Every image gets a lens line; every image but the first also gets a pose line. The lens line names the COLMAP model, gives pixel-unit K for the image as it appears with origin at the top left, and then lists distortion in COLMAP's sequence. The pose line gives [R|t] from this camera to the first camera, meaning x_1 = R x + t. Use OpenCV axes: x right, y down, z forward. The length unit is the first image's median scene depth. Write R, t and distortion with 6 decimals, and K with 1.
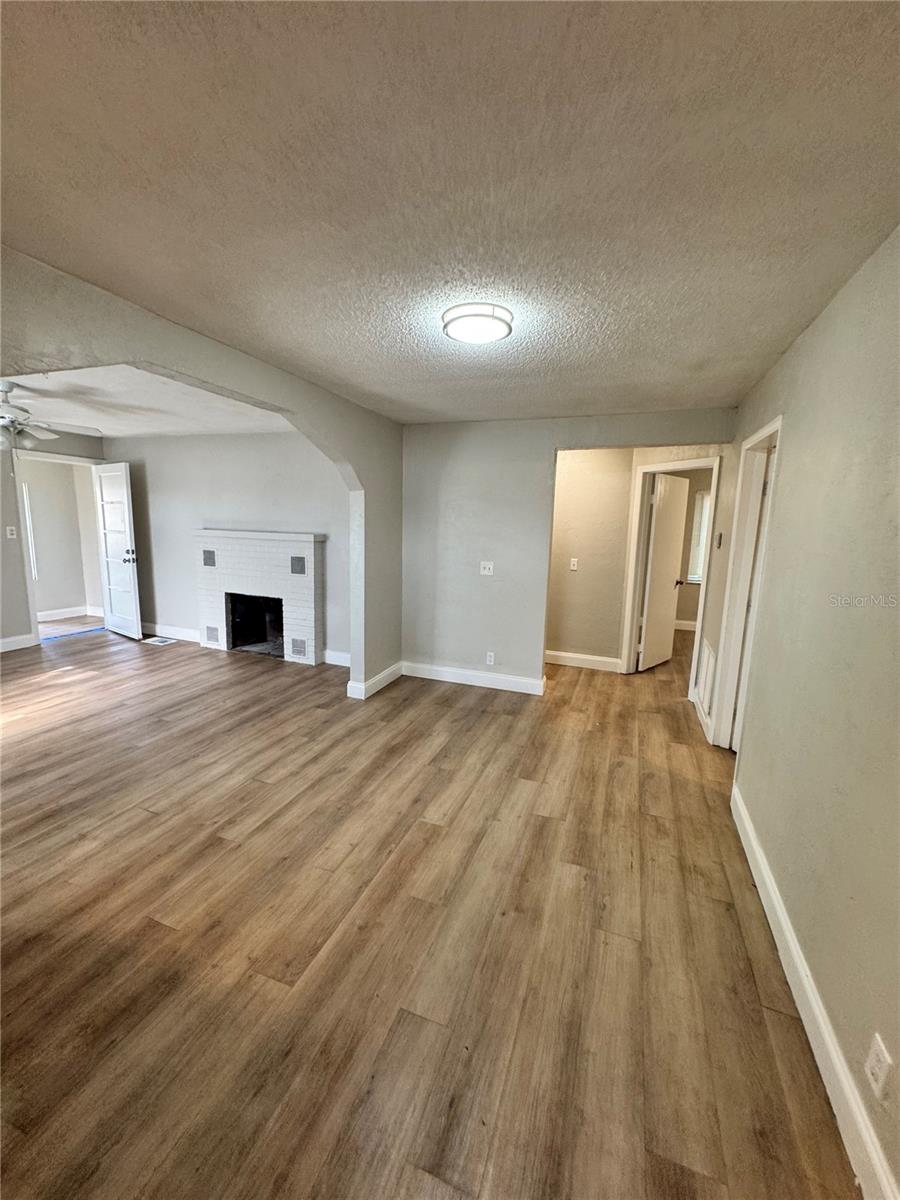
lens RADIAL K [[478.1, 0, 454.9], [0, 478.1, 597.1], [0, 0, 1]] dist [-0.009226, -0.000184]
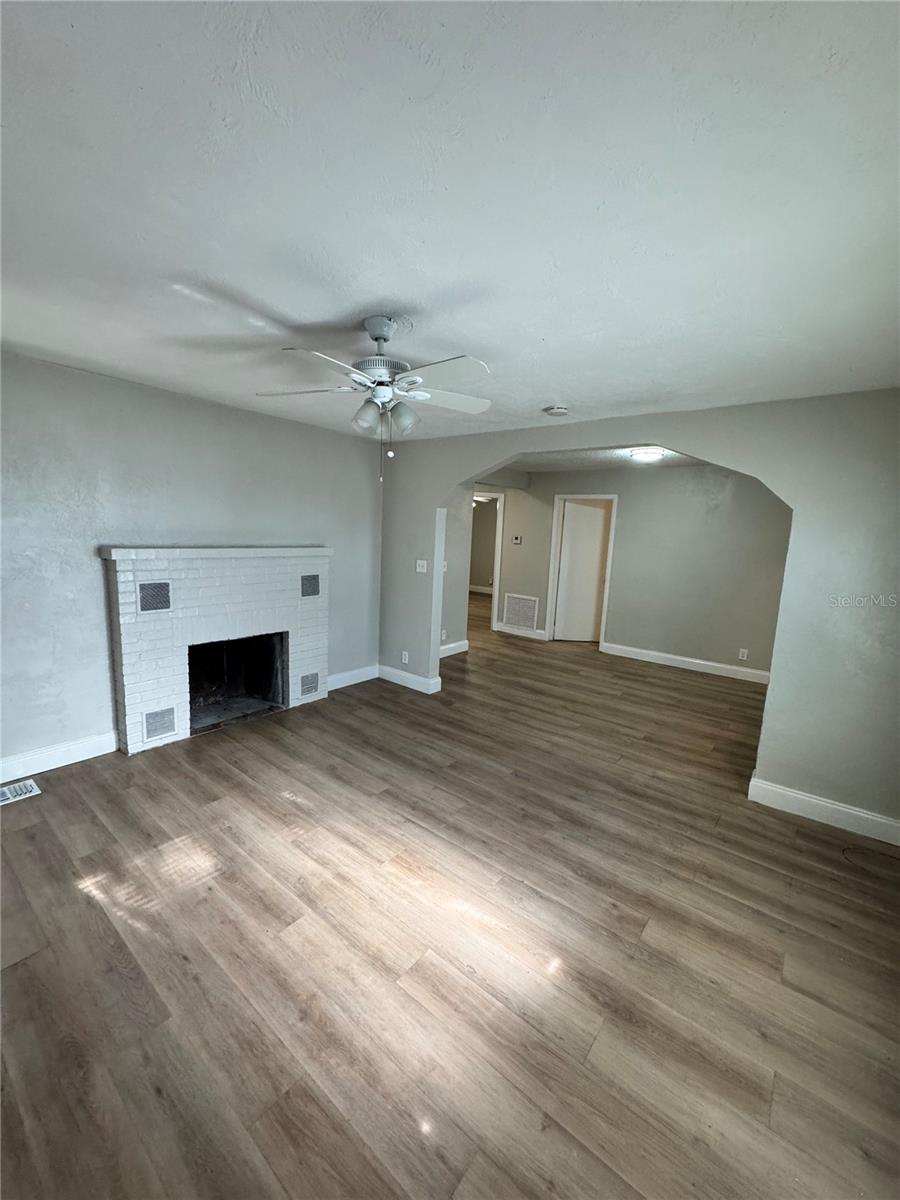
lens RADIAL K [[478.1, 0, 451.9], [0, 478.1, 600.6], [0, 0, 1]] dist [-0.009226, -0.000184]
pose [[0.311080, -0.161628, 0.936539, -1.938199], [0.114308, 0.984642, 0.131961, -0.228797], [-0.943484, 0.066004, 0.324778, 0.943080]]
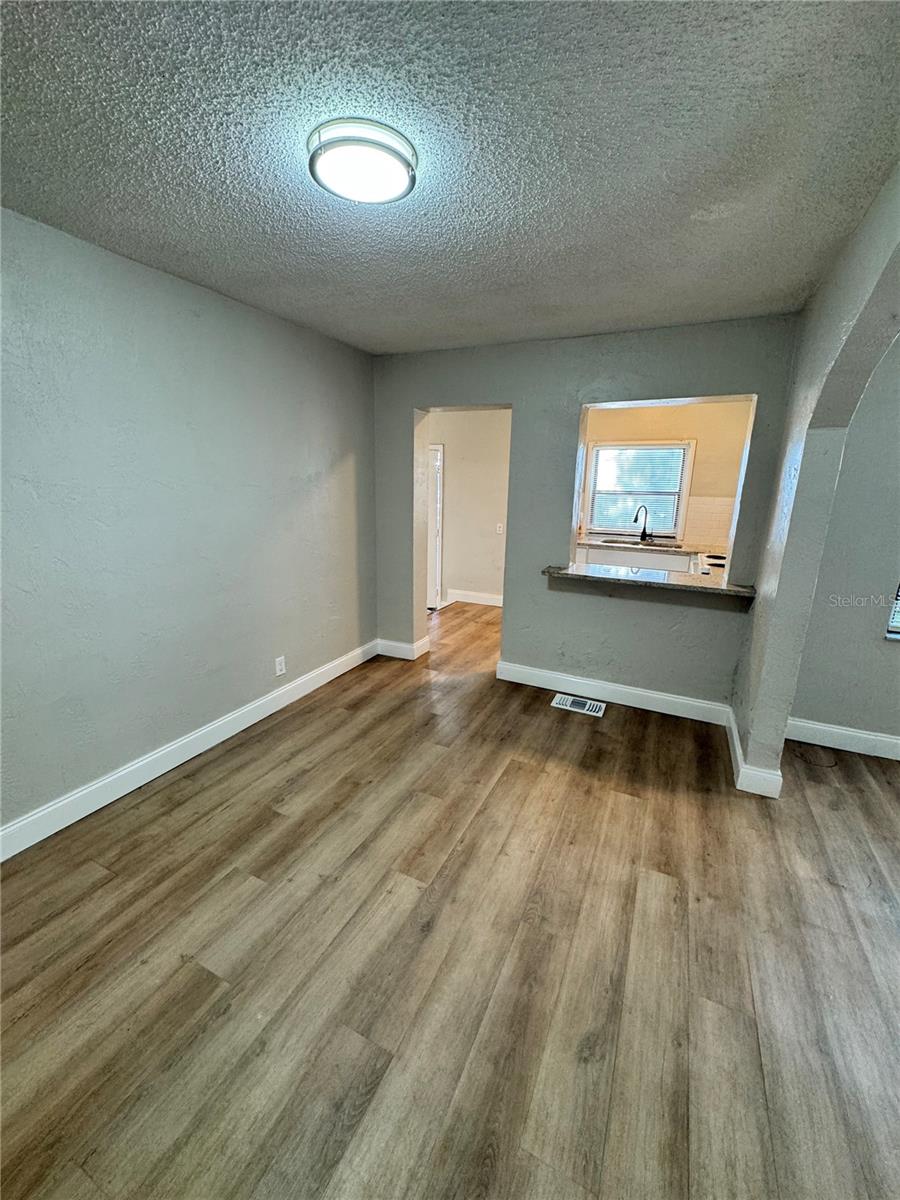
lens RADIAL K [[478.1, 0, 448.3], [0, 478.1, 600.2], [0, 0, 1]] dist [-0.009226, -0.000184]
pose [[-0.993953, -0.071311, 0.083495, -0.133038], [-0.033251, 0.920183, 0.390073, -0.219944], [-0.104648, 0.384938, -0.916990, 1.442213]]
